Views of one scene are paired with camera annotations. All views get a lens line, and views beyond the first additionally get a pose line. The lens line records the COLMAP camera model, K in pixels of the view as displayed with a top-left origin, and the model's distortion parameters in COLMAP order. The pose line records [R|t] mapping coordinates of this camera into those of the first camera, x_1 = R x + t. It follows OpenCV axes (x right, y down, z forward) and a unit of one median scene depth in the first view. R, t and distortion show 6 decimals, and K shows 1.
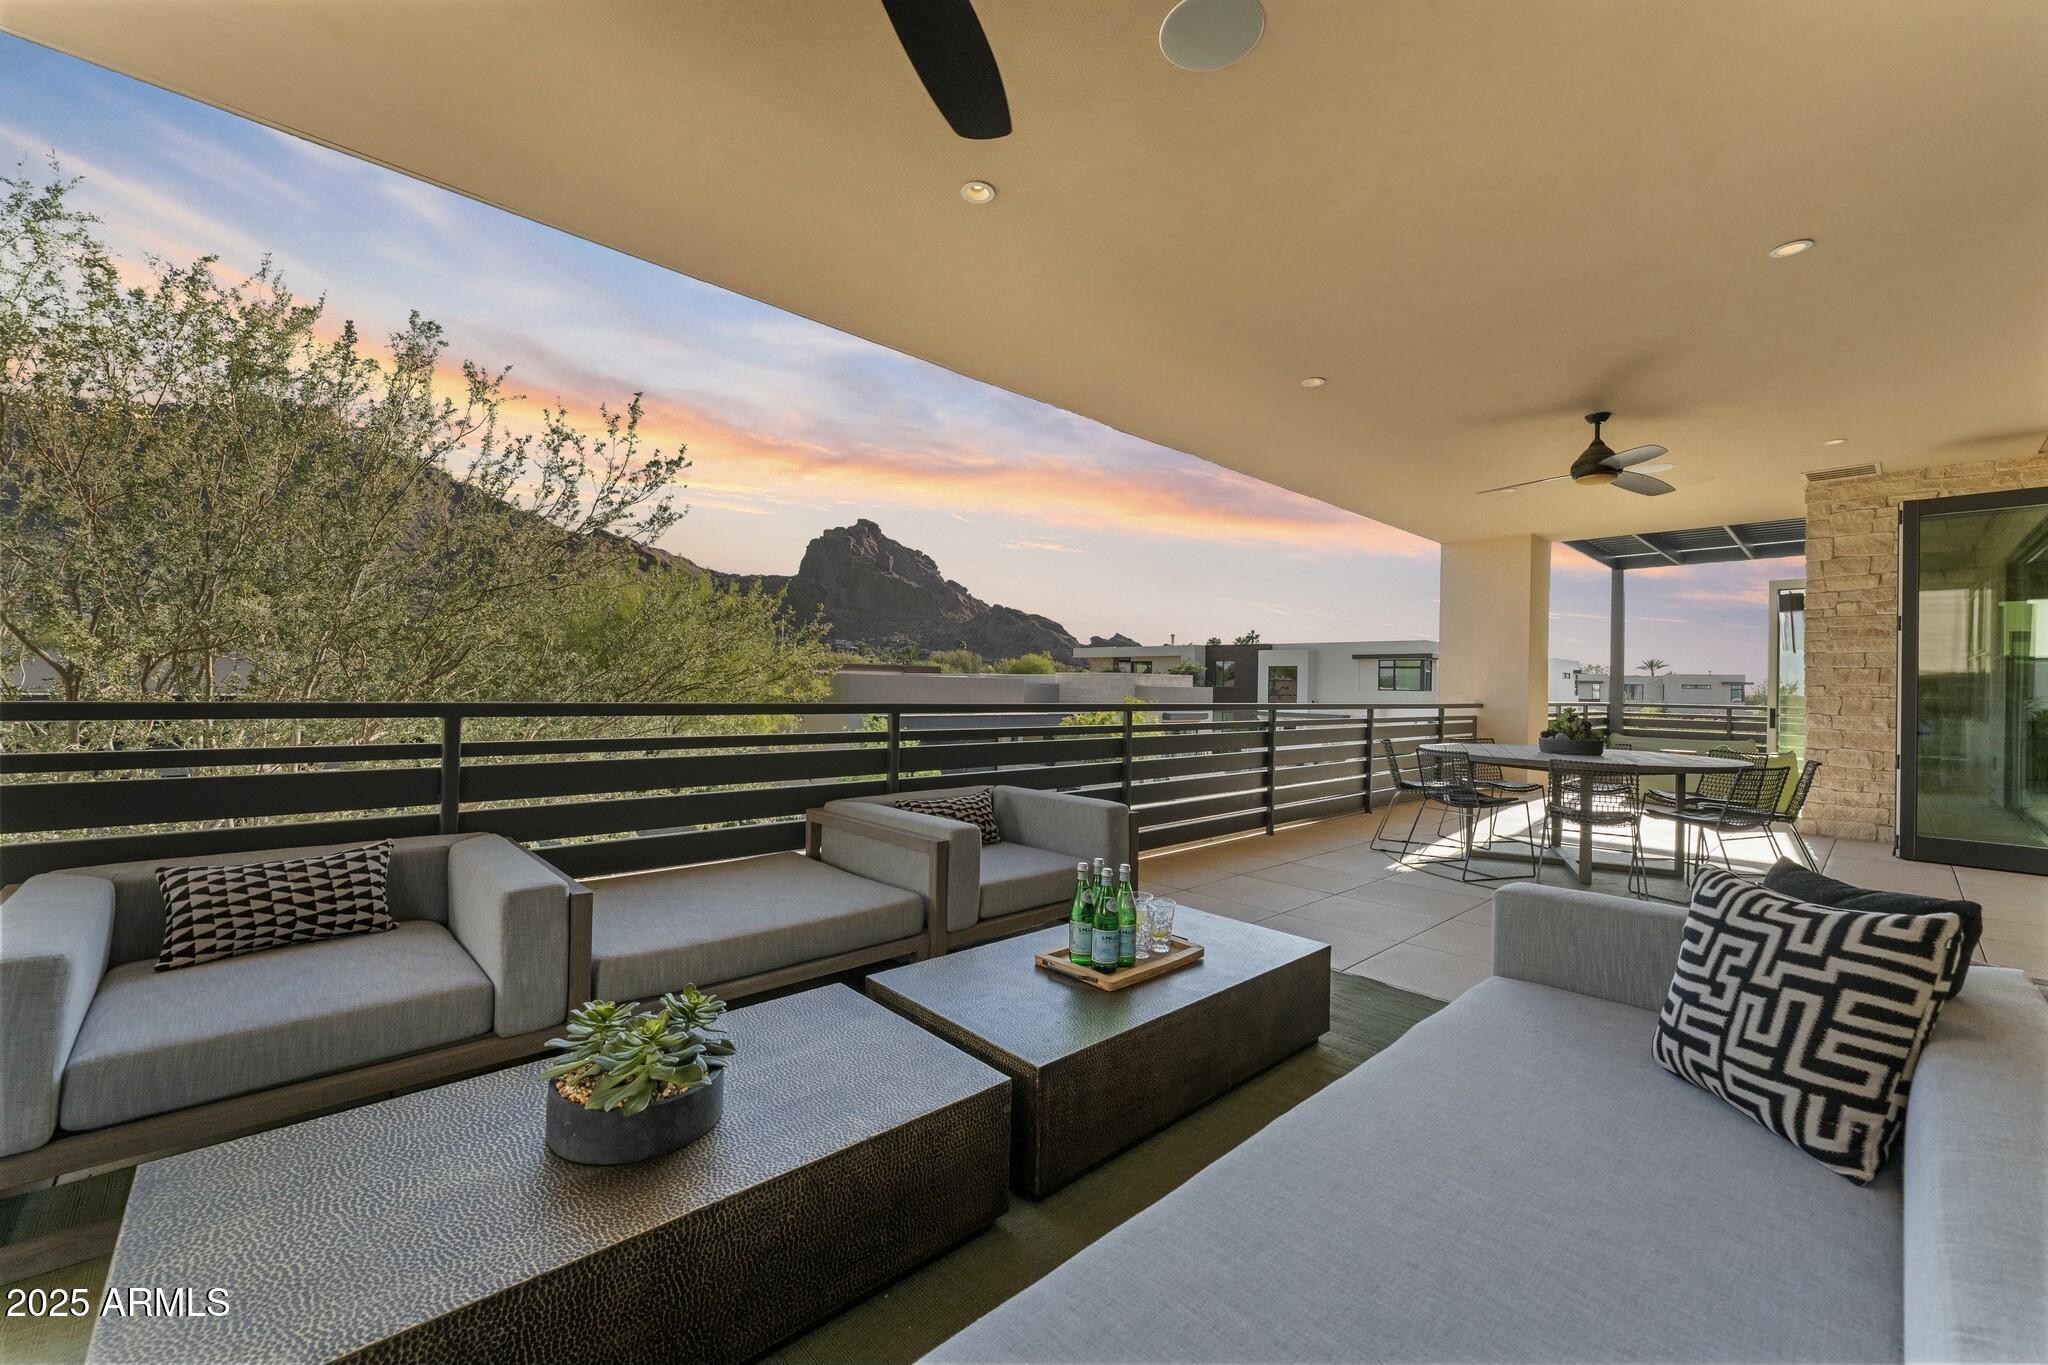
lens RADIAL K [[821.3, 0, 1005.9], [0, 821.3, 681.8], [0, 0, 1]] dist [0.009800, -0.000626]
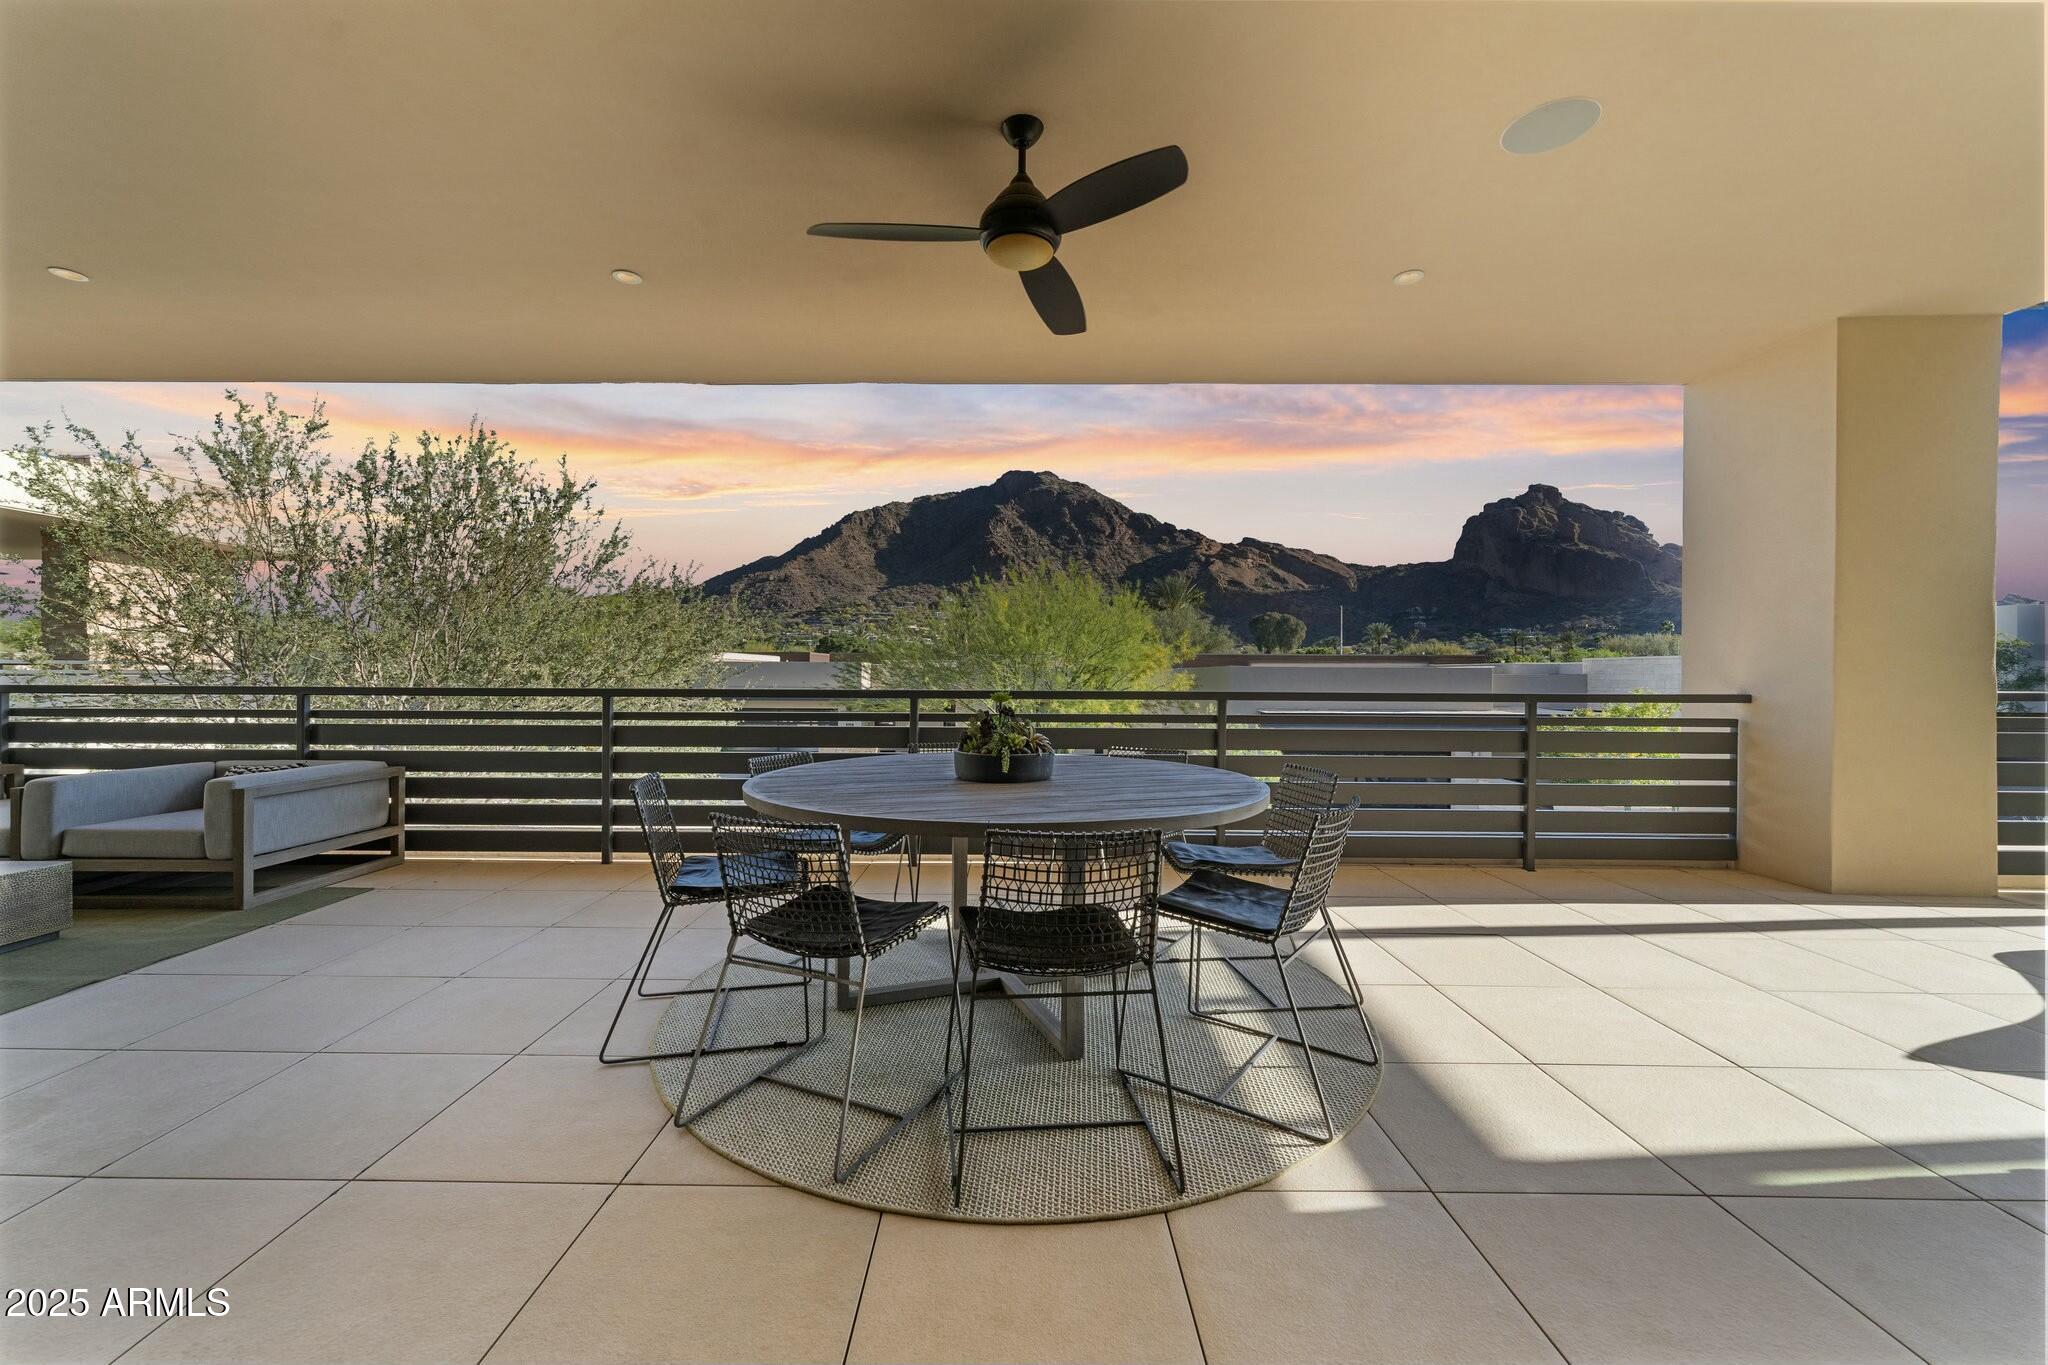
lens RADIAL K [[821.3, 0, 1016.9], [0, 821.3, 674.9], [0, 0, 1]] dist [0.009800, -0.000626]
pose [[0.736239, -0.012959, -0.676597, 0.233934], [0.010859, 0.999914, -0.007334, 0.005492], [0.676634, -0.001948, 0.736317, 0.136330]]
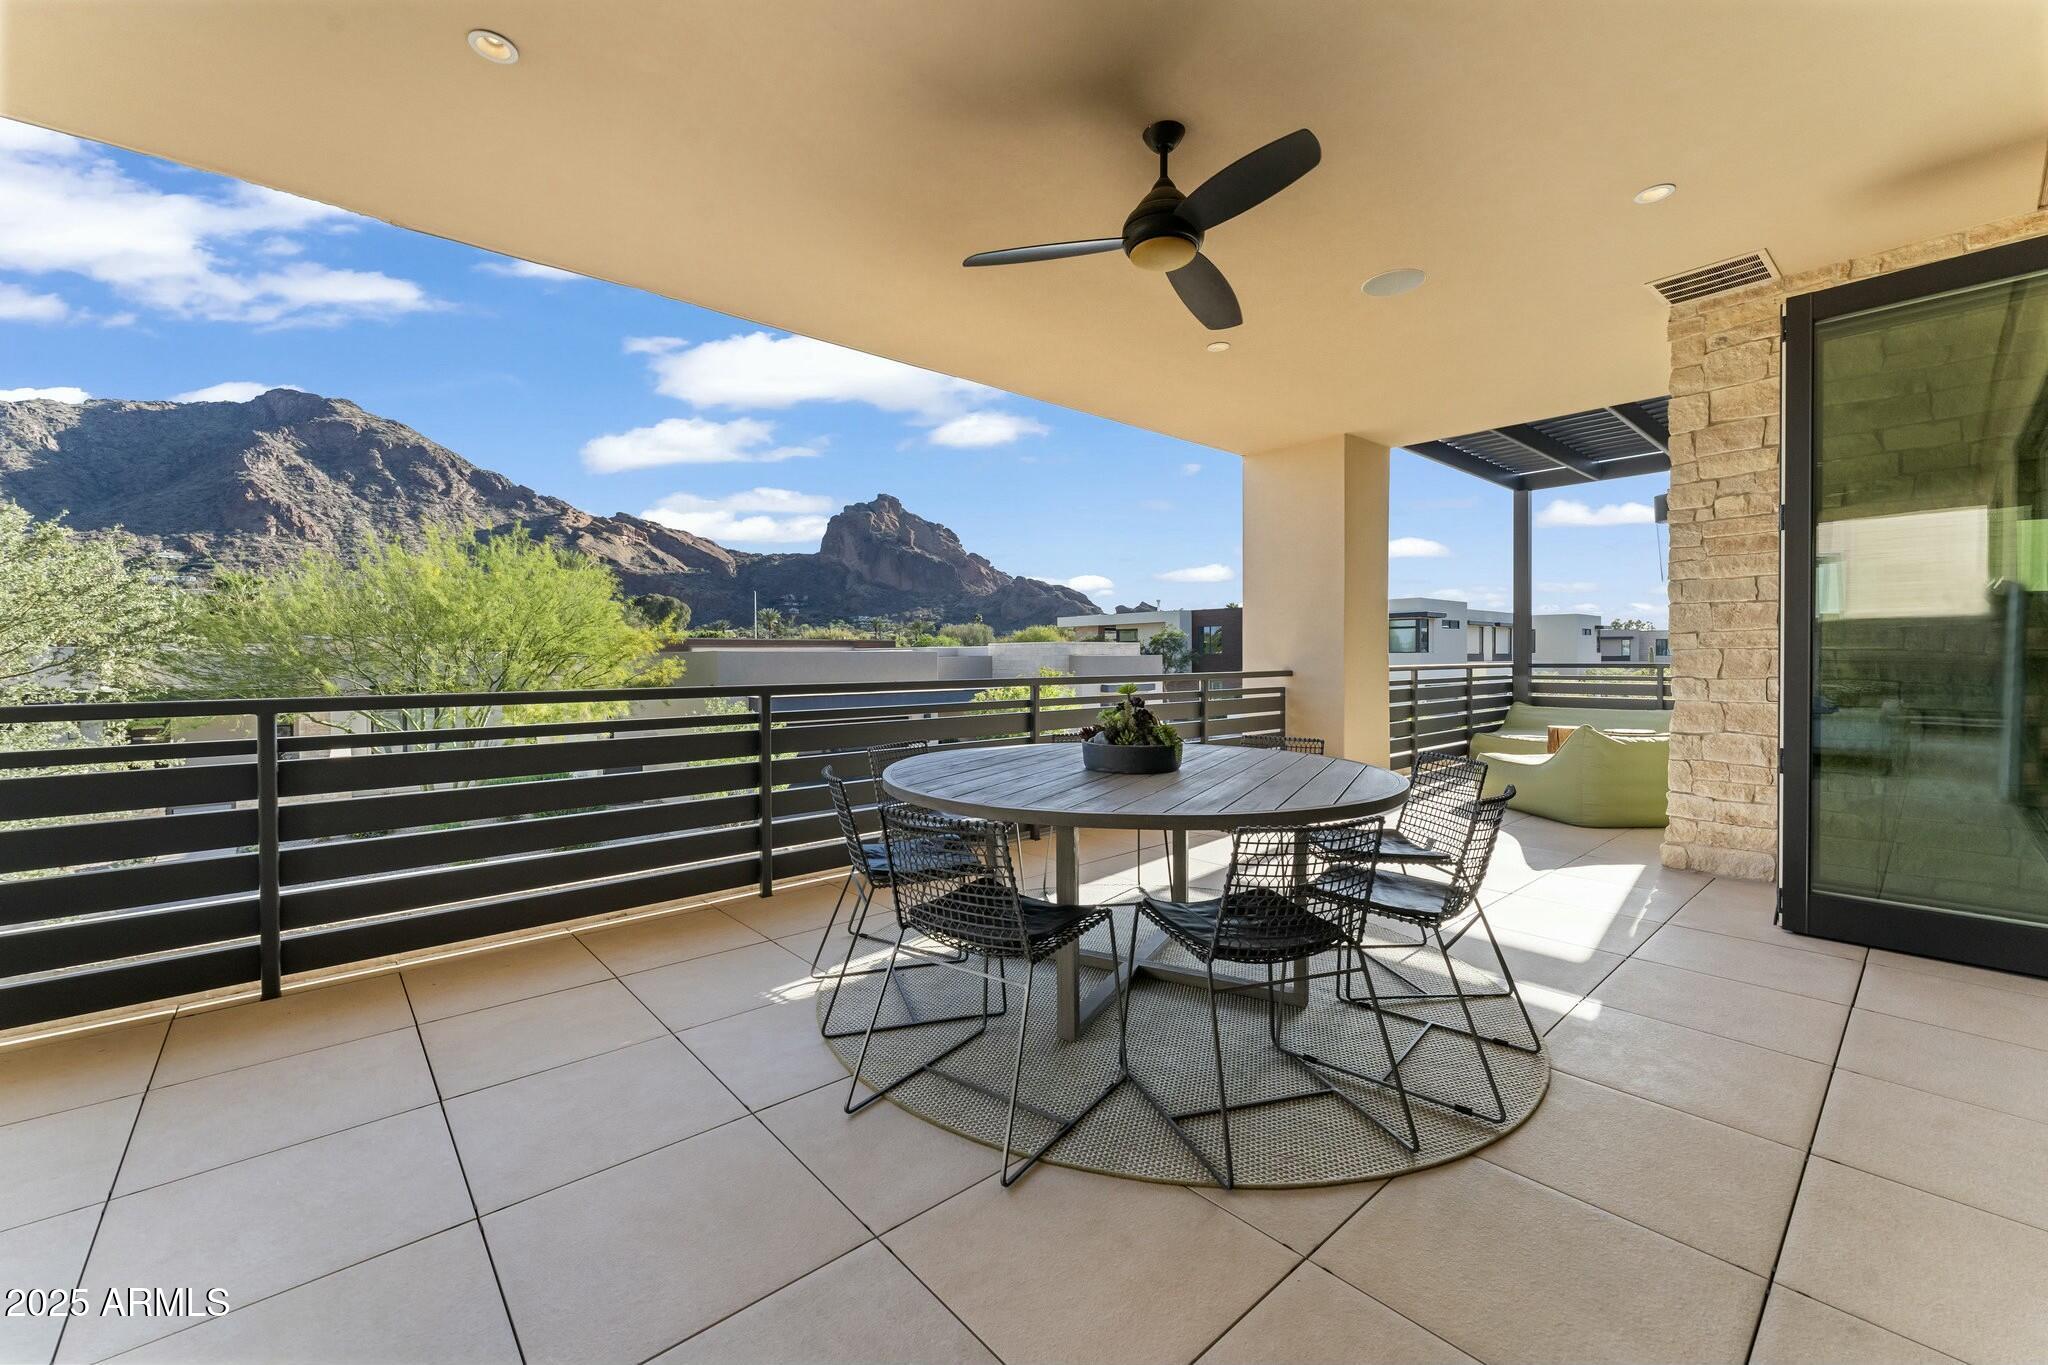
lens RADIAL K [[821.3, 0, 1010.8], [0, 821.3, 671.3], [0, 0, 1]] dist [0.009800, -0.000626]
pose [[0.999338, -0.023646, -0.027653, 0.137848], [0.024230, 0.999486, 0.020983, 0.002395], [0.027143, -0.021639, 0.999397, 0.102546]]
